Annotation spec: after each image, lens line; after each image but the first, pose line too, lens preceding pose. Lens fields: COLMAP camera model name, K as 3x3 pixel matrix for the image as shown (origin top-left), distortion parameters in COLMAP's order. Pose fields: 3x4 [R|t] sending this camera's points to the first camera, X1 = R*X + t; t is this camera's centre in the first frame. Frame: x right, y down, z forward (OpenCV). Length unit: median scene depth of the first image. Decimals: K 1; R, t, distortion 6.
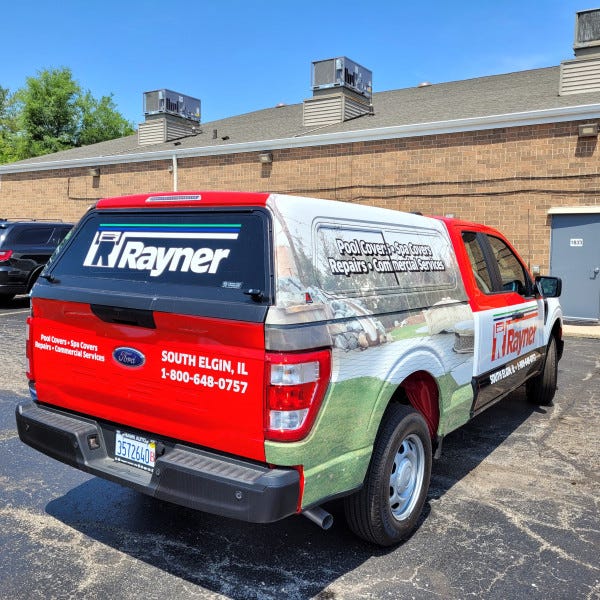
lens RADIAL K [[607.7, 0, 301.4], [0, 607.7, 297.8], [0, 0, 1]] dist [0.042503, 0.000000]
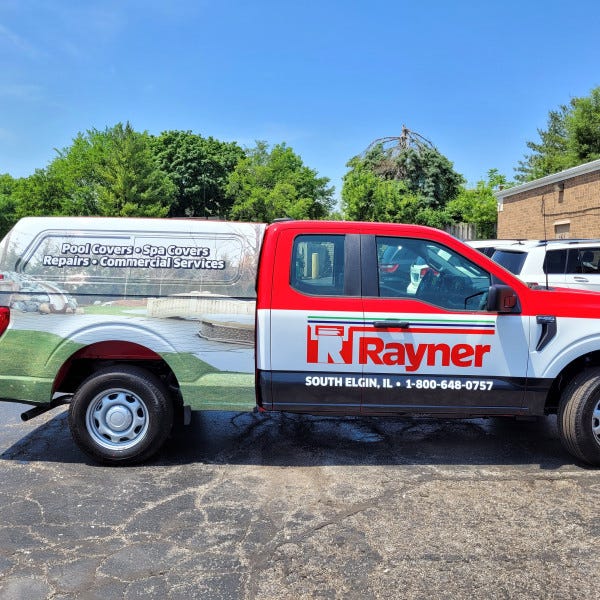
lens RADIAL K [[607.7, 0, 301.6], [0, 607.7, 302.3], [0, 0, 1]] dist [0.042503, 0.000000]
pose [[0.558878, 0.048717, -0.827818, 1.424598], [-0.069158, 0.997533, 0.012014, -0.007043], [0.826361, 0.050536, 0.560868, 0.541242]]
